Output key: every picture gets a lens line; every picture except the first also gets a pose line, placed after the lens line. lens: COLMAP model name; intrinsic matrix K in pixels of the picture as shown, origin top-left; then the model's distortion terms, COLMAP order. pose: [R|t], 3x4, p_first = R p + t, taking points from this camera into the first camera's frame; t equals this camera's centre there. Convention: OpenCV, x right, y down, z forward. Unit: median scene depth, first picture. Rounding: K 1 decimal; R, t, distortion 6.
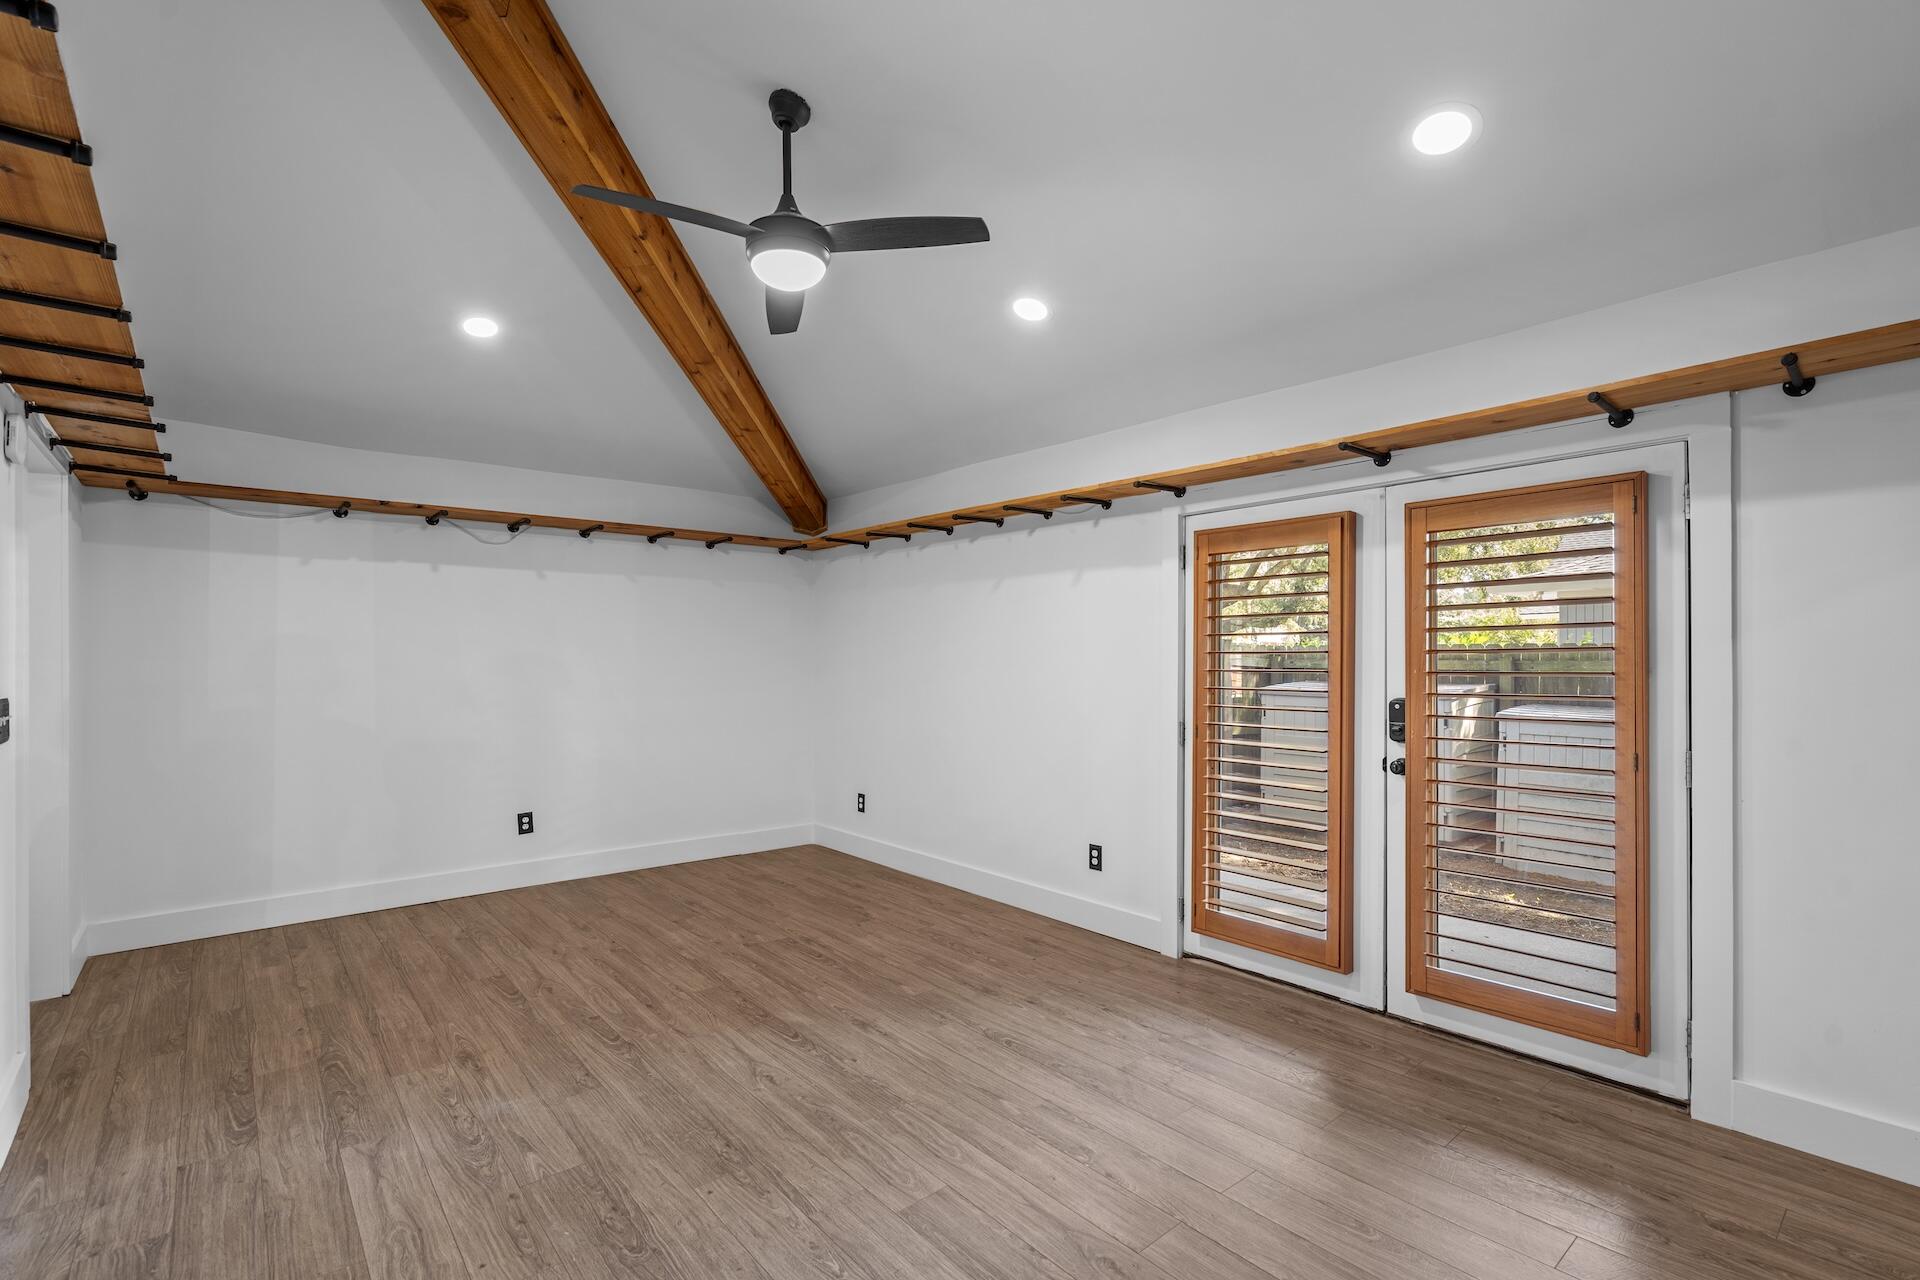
lens RADIAL K [[872.4, 0, 959.0], [0, 872.4, 655.0], [0, 0, 1]] dist [-0.000686, -0.000163]
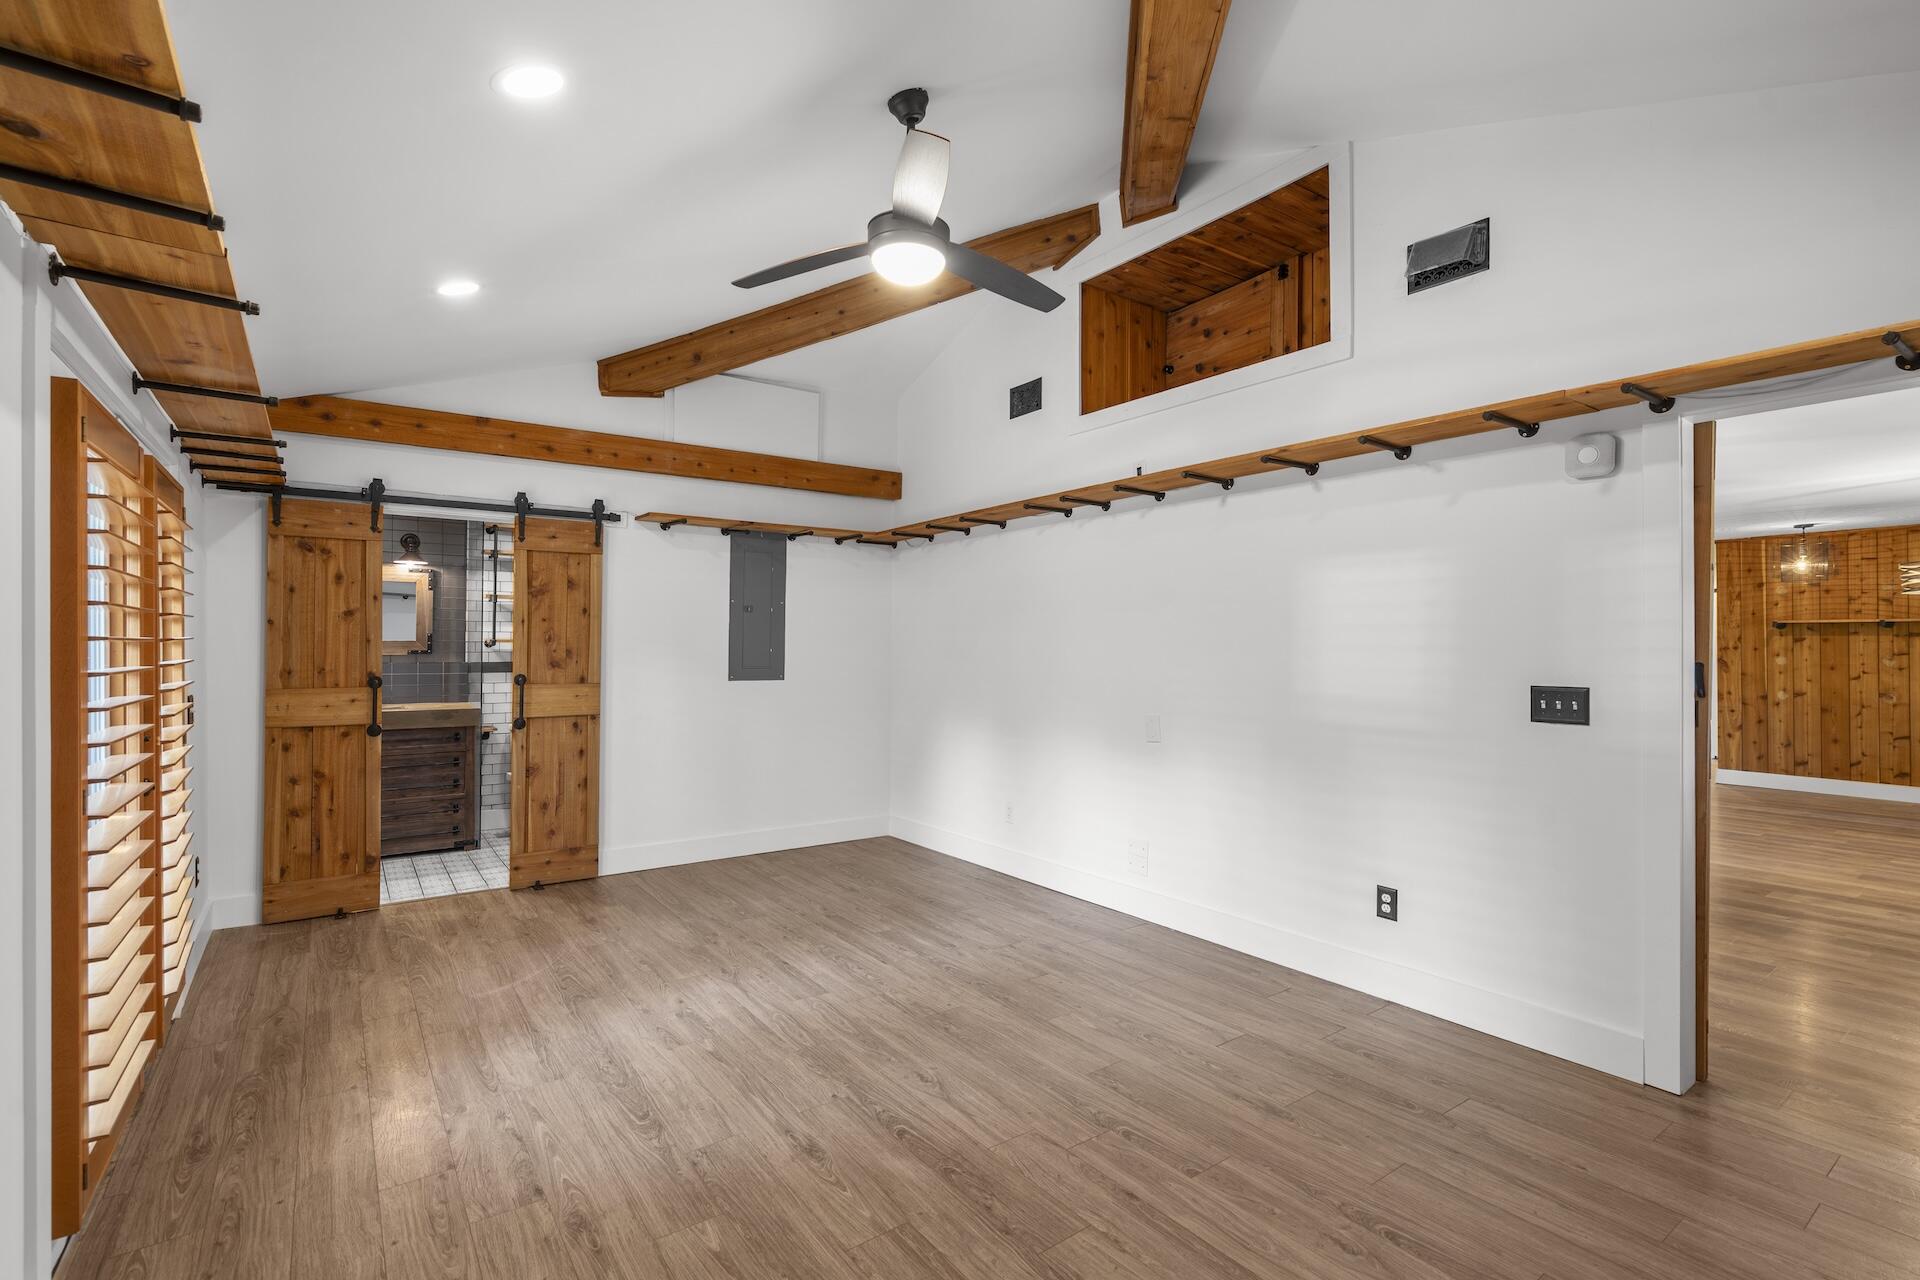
lens RADIAL K [[872.4, 0, 961.6], [0, 872.4, 644.8], [0, 0, 1]] dist [-0.000686, -0.000163]
pose [[-0.996797, -0.002399, 0.079934, -0.324351], [-0.003002, 0.999968, -0.007414, 0.004128], [-0.079913, -0.007630, -0.996773, 1.904754]]
